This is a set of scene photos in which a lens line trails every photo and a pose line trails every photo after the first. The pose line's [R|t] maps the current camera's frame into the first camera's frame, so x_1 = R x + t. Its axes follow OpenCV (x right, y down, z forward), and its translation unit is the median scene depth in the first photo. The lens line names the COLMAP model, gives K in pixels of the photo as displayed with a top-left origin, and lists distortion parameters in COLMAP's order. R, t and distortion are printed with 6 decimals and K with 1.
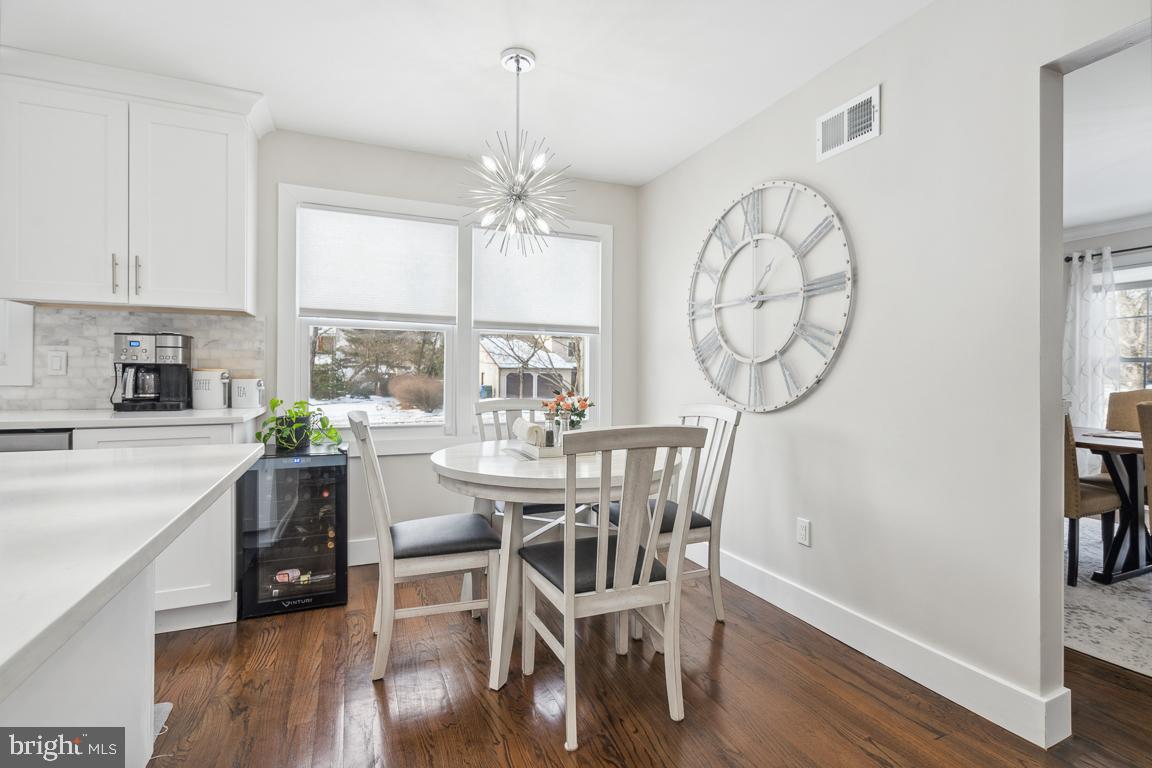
lens RADIAL K [[528.4, 0, 571.1], [0, 528.4, 373.9], [0, 0, 1]] dist [0.000323, 0.000157]
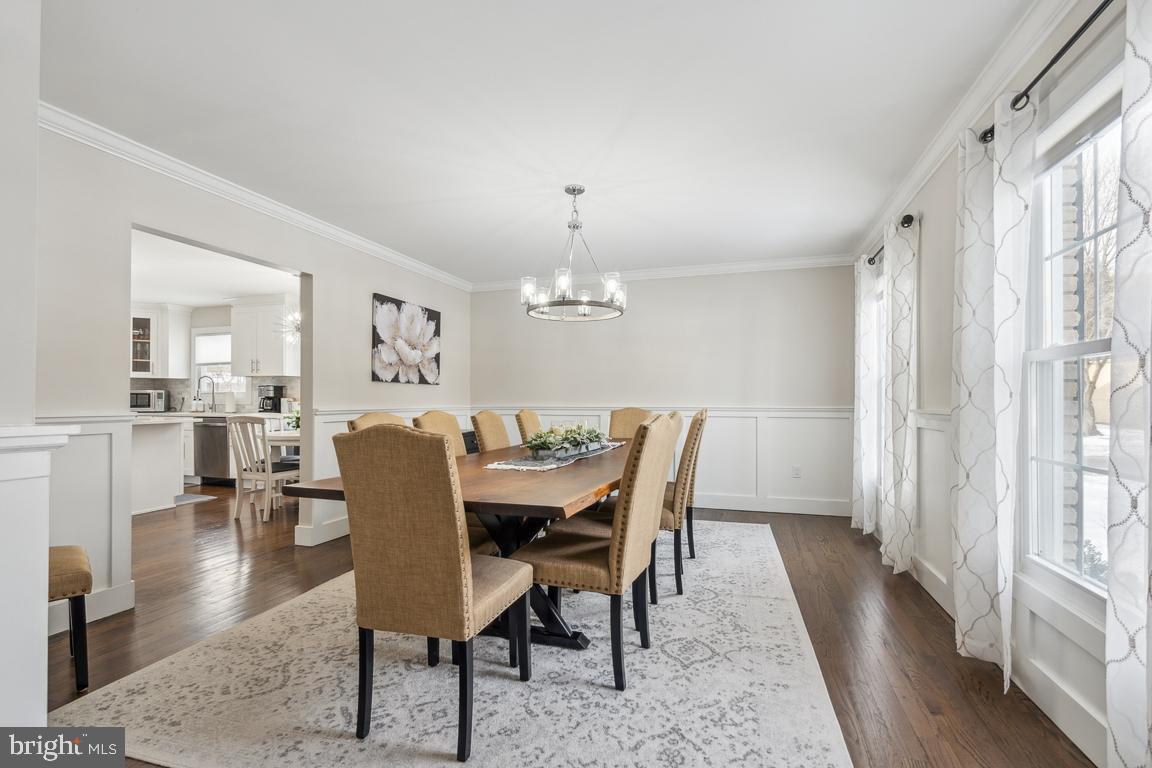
lens RADIAL K [[528.4, 0, 564.6], [0, 528.4, 403.7], [0, 0, 1]] dist [0.000323, 0.000157]
pose [[0.738829, -0.002557, -0.673888, 2.180856], [0.004253, 0.999991, 0.000868, 0.022613], [0.673879, -0.003507, 0.738833, 0.006733]]
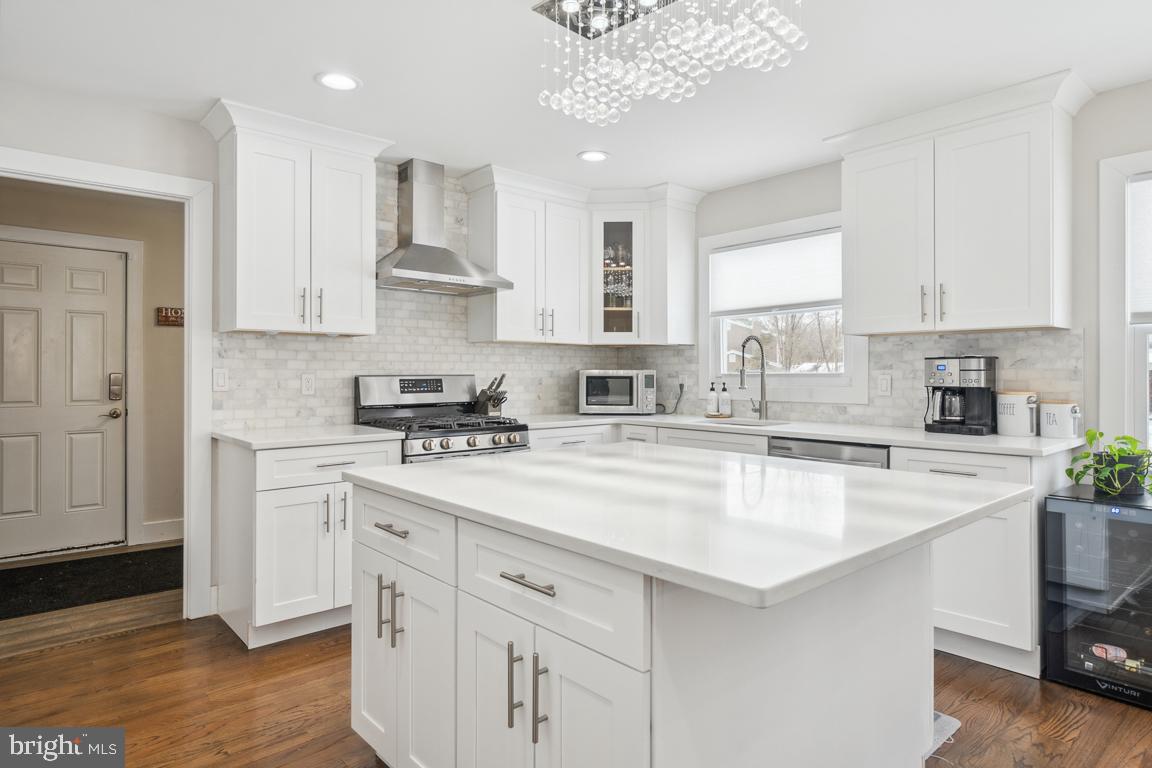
lens RADIAL K [[666.1, 0, 569.8], [0, 666.1, 373.5], [0, 0, 1]] dist [0.012556, -0.002531]
pose [[0.317250, -0.006755, -0.948318, 0.176469], [0.004273, 0.999975, -0.005693, -0.039742], [0.948332, -0.002246, 0.317271, -0.100064]]
